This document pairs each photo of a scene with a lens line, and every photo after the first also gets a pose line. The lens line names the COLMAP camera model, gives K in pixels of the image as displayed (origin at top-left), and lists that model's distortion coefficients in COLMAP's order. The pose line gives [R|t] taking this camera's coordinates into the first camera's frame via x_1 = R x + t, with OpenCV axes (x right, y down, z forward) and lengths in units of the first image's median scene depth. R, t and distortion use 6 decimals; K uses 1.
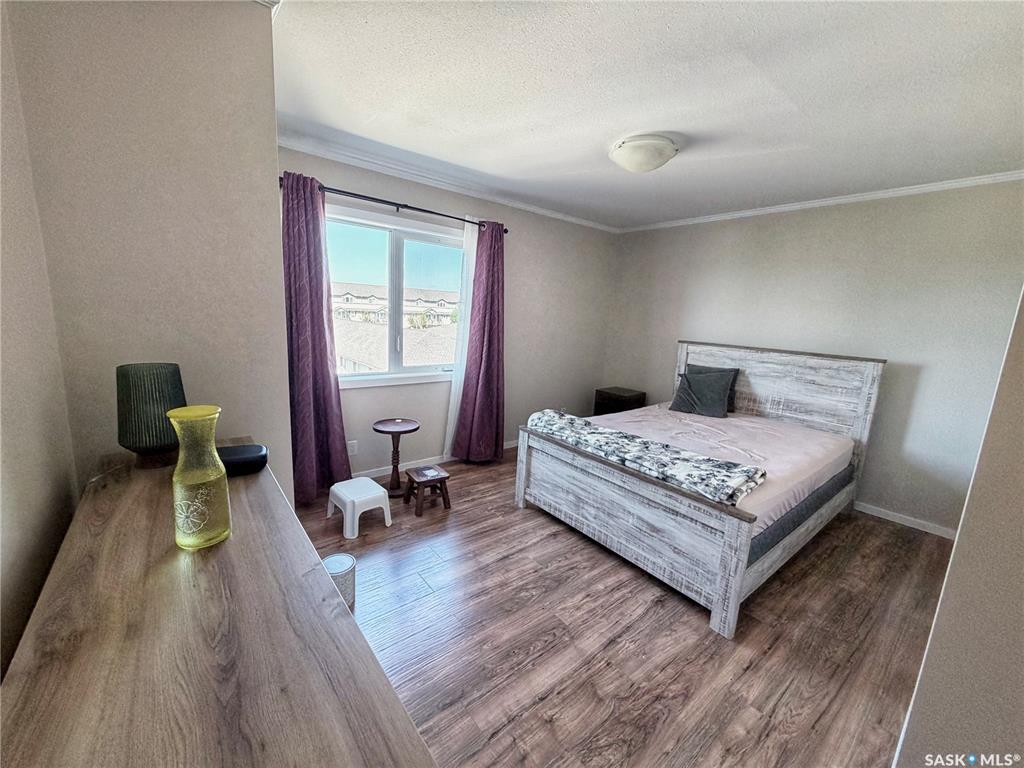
lens RADIAL K [[407.8, 0, 514.4], [0, 407.8, 384.9], [0, 0, 1]] dist [0.000075, 0.000405]
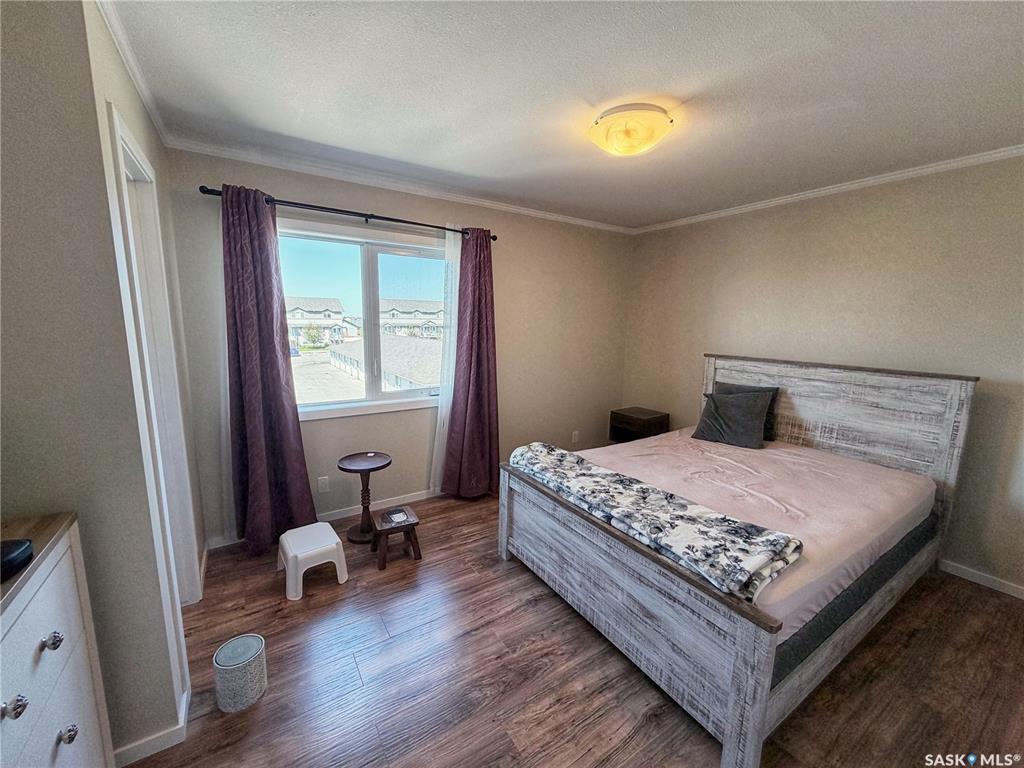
lens RADIAL K [[407.8, 0, 513.5], [0, 407.8, 383.9], [0, 0, 1]] dist [0.000075, 0.000405]
pose [[0.993986, -0.017599, -0.108082, 0.138853], [0.014721, 0.999517, -0.027367, -0.041814], [0.108511, 0.025611, 0.993765, 0.157985]]
